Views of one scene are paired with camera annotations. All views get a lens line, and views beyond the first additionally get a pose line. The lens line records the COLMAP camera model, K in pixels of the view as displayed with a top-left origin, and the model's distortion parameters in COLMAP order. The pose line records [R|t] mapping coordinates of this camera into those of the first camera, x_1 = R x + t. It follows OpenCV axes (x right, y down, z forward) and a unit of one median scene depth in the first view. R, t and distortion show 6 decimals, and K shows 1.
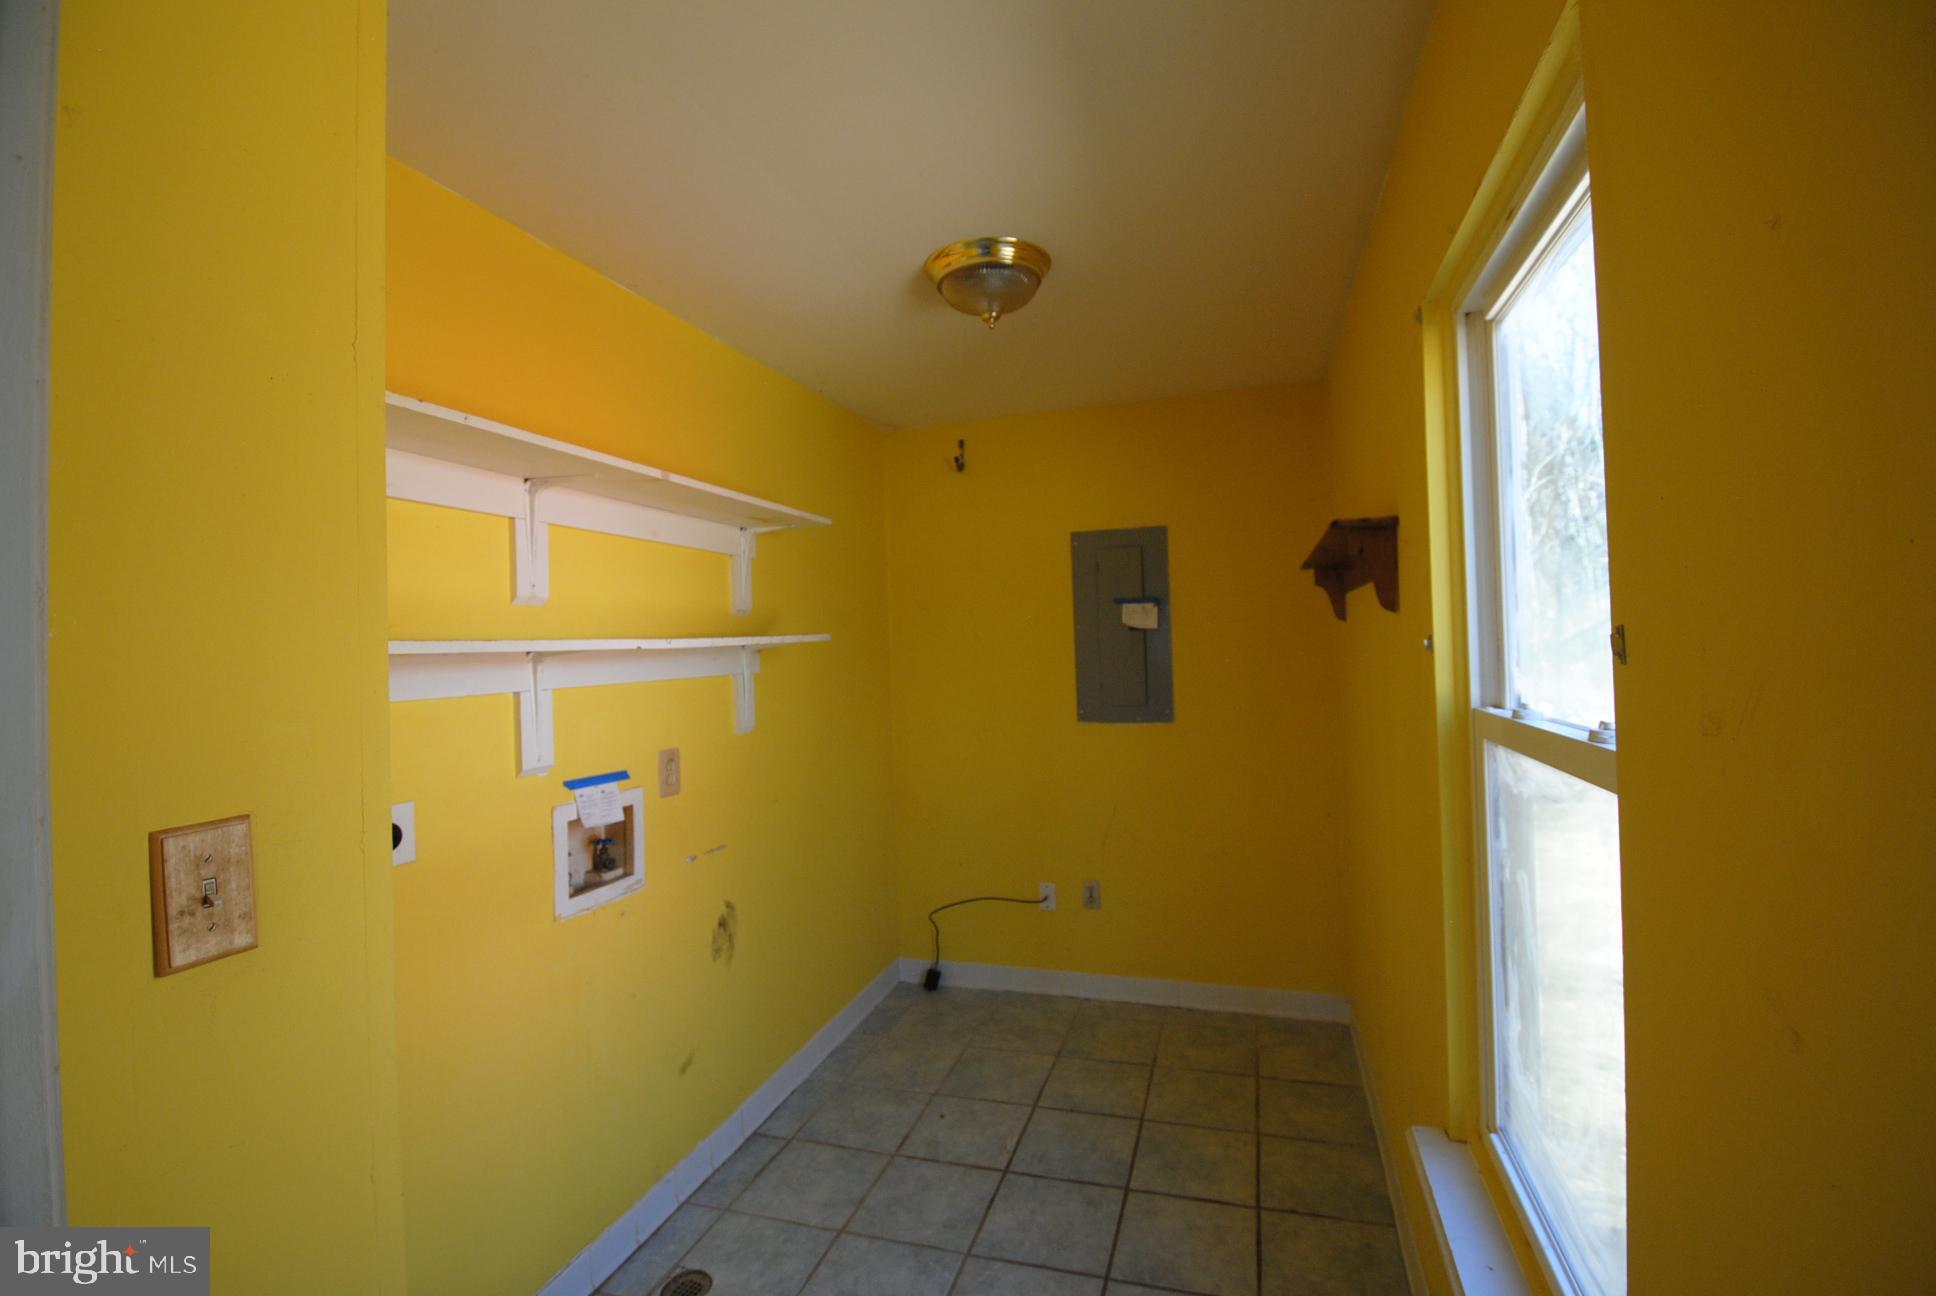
lens RADIAL K [[849.0, 0, 981.7], [0, 849.0, 635.4], [0, 0, 1]] dist [0.023940, -0.028328]
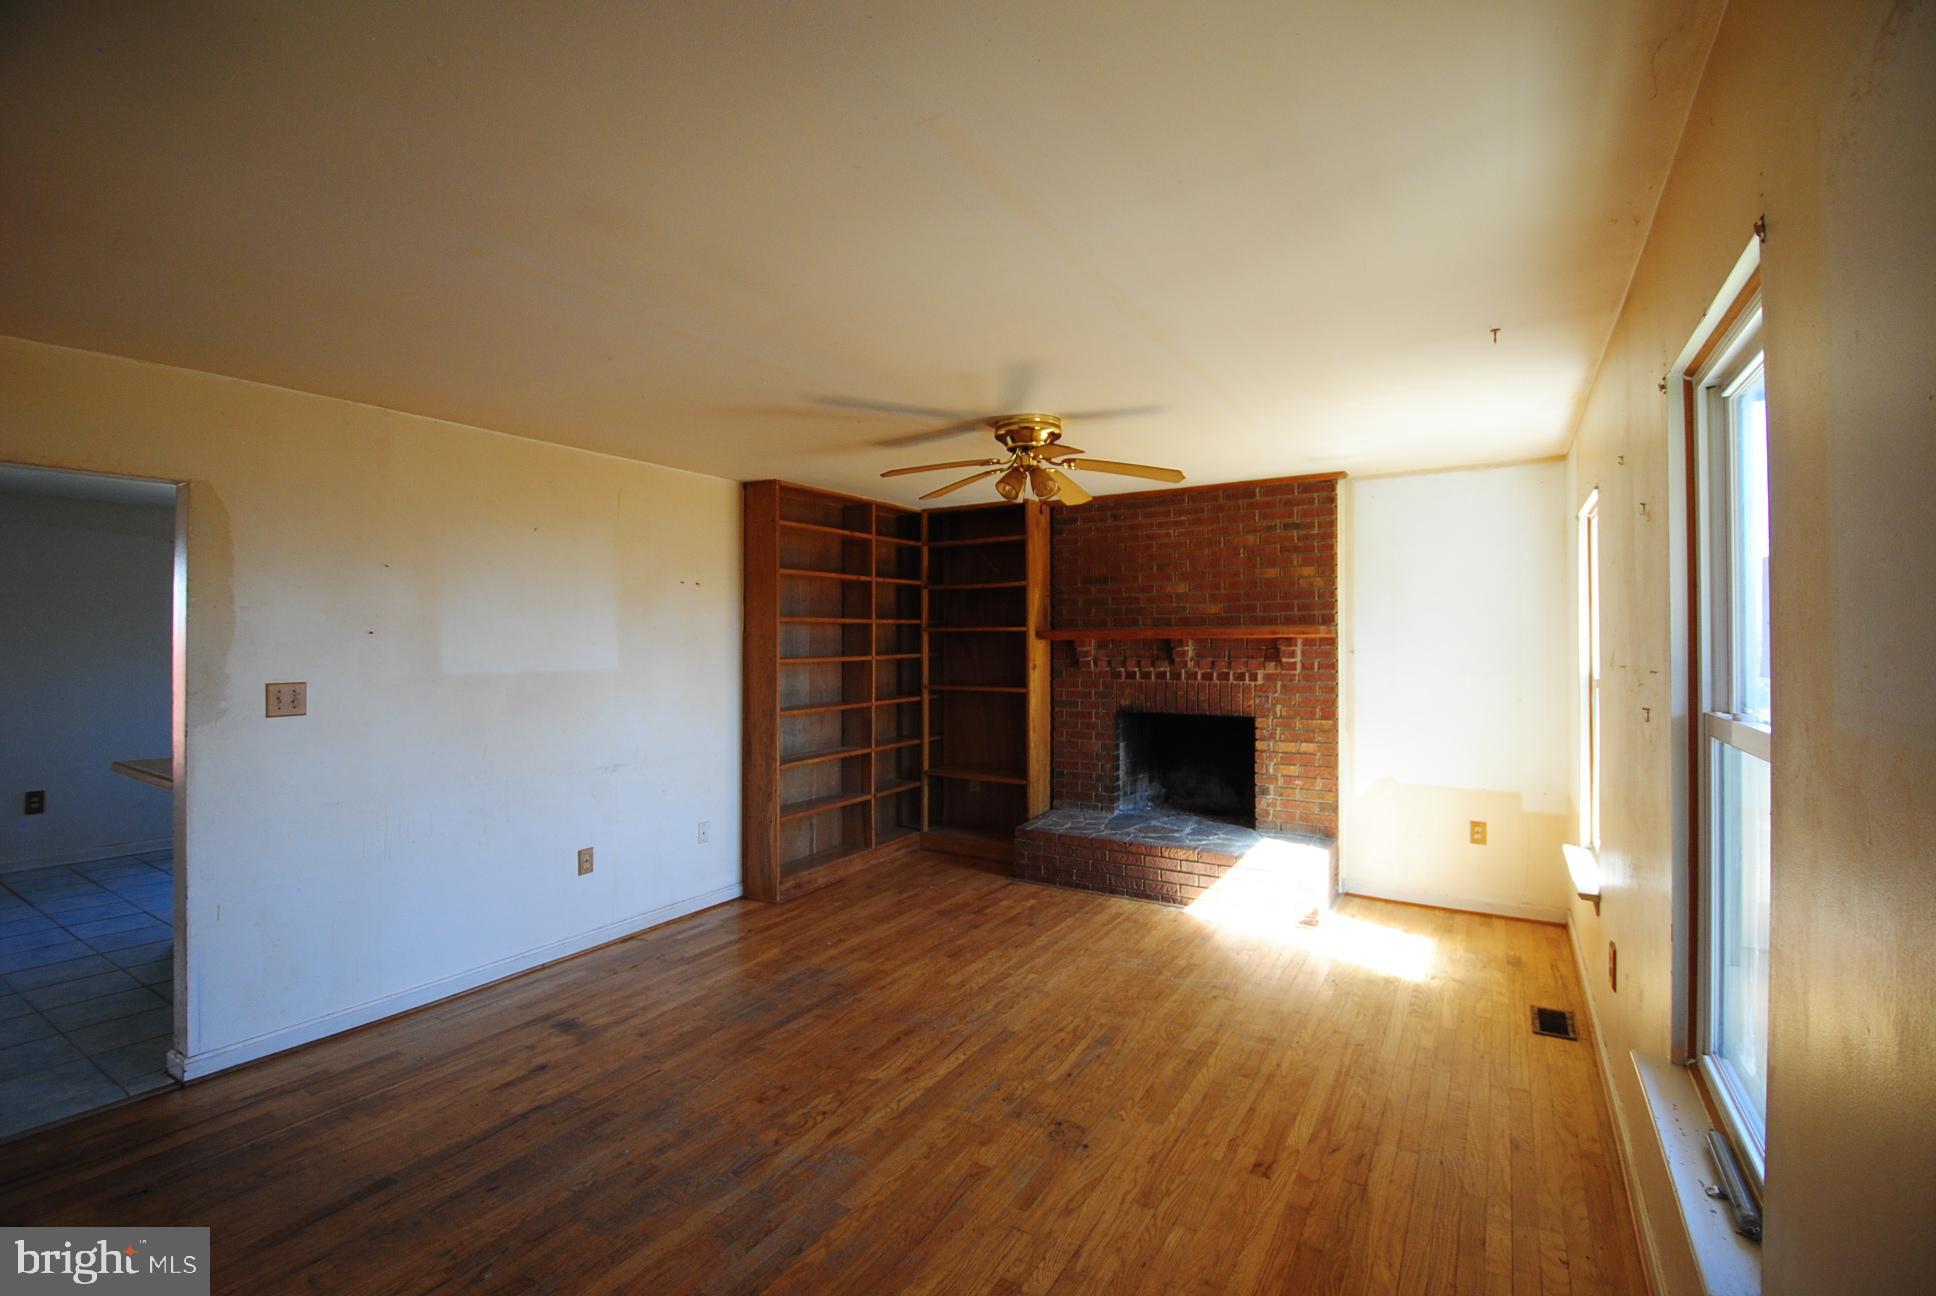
lens RADIAL K [[849.0, 0, 981.7], [0, 849.0, 635.4], [0, 0, 1]] dist [0.023940, -0.028328]
pose [[0.971152, 0.026051, -0.237034, -0.147425], [-0.024423, 0.999654, 0.009802, -0.012021], [0.237207, -0.003730, 0.971452, -0.443023]]
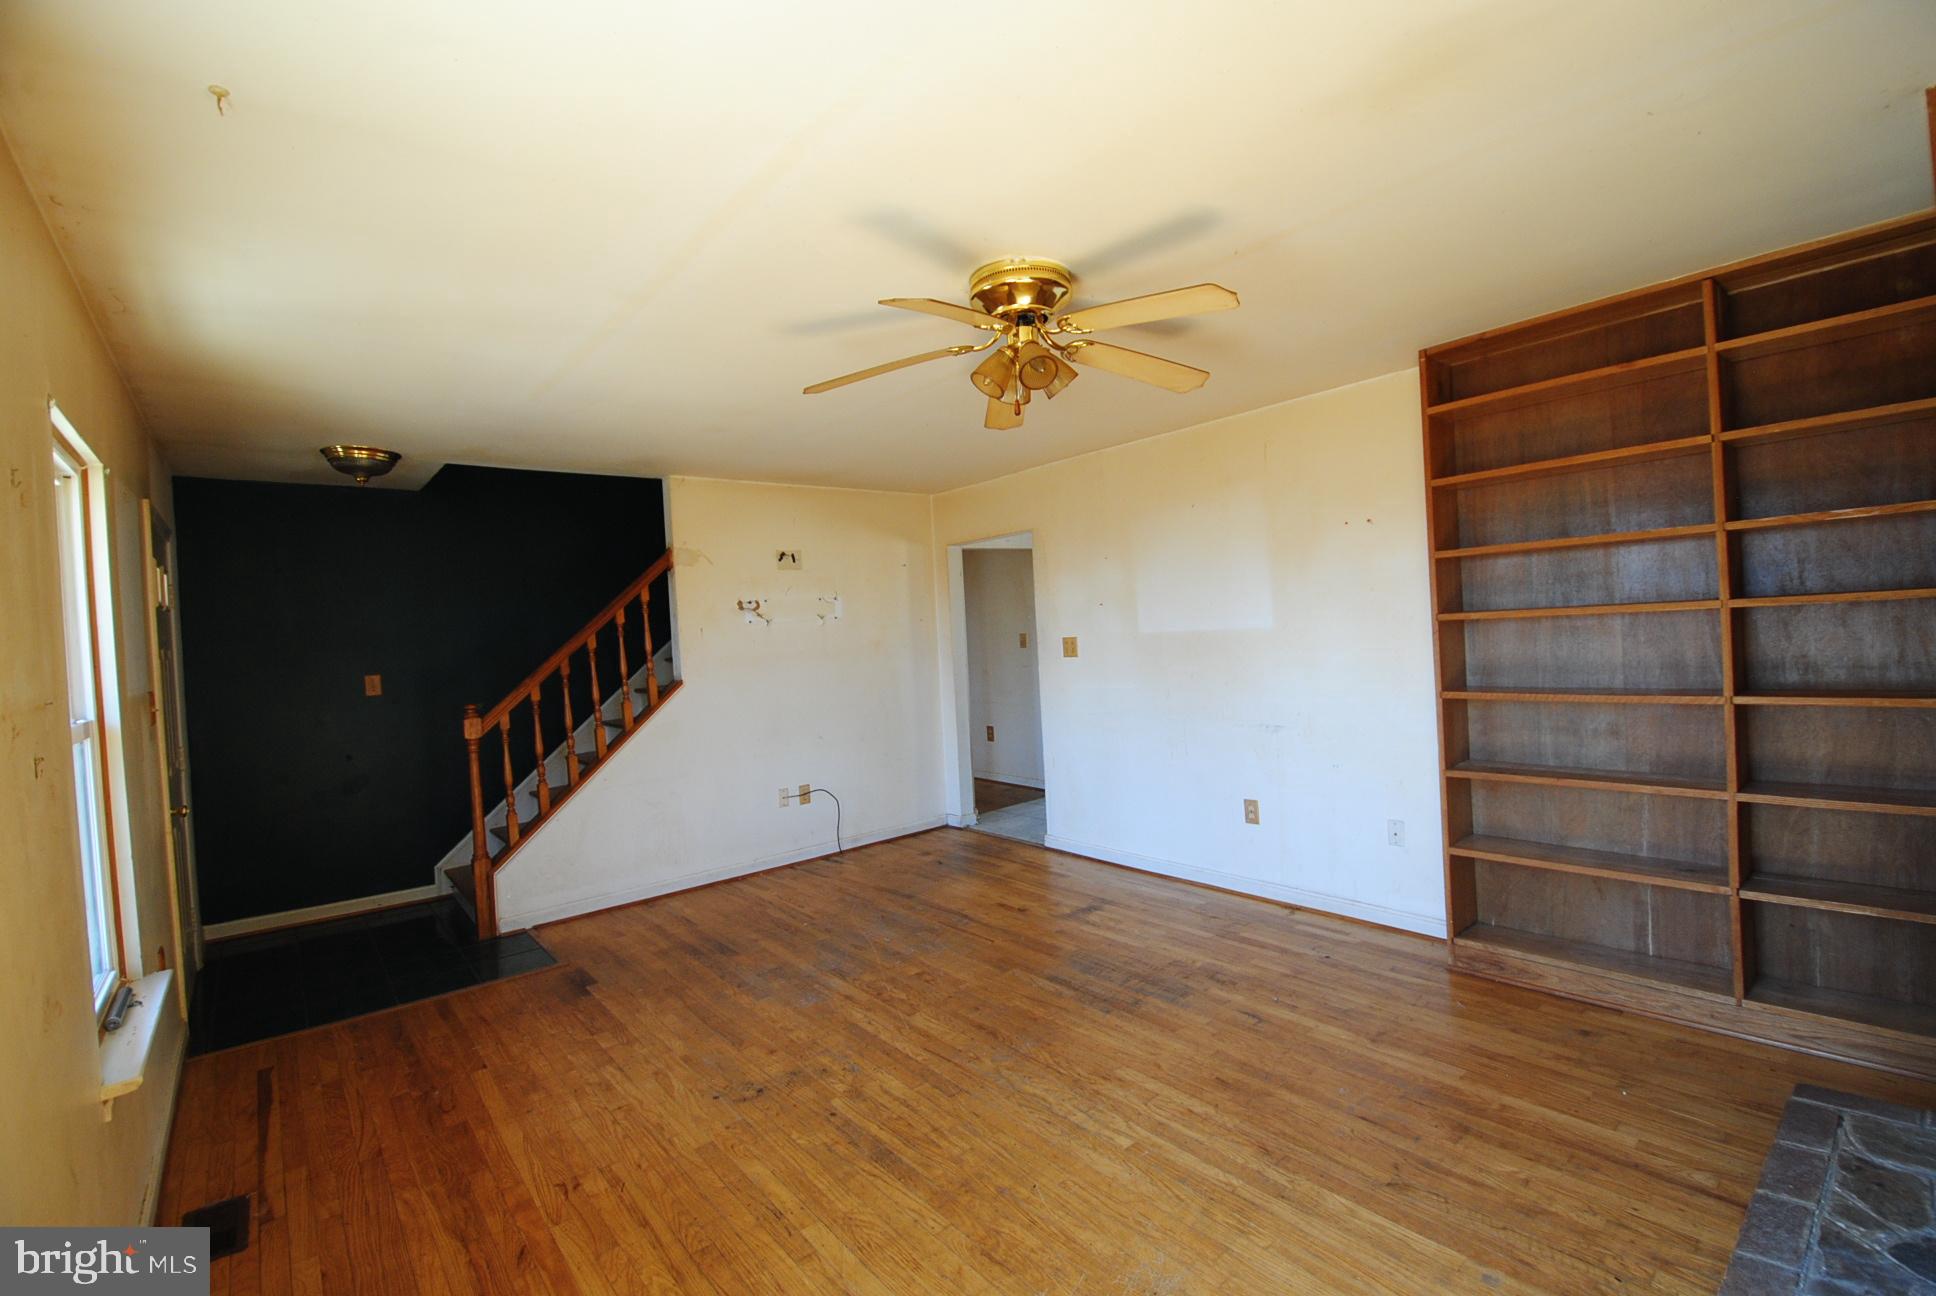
lens RADIAL K [[849.0, 0, 981.7], [0, 849.0, 635.4], [0, 0, 1]] dist [0.023940, -0.028328]
pose [[-0.533989, 0.074627, -0.842191, 0.708052], [0.085231, 0.995774, 0.034196, 0.005631], [0.841184, -0.053520, -0.538093, 2.328204]]
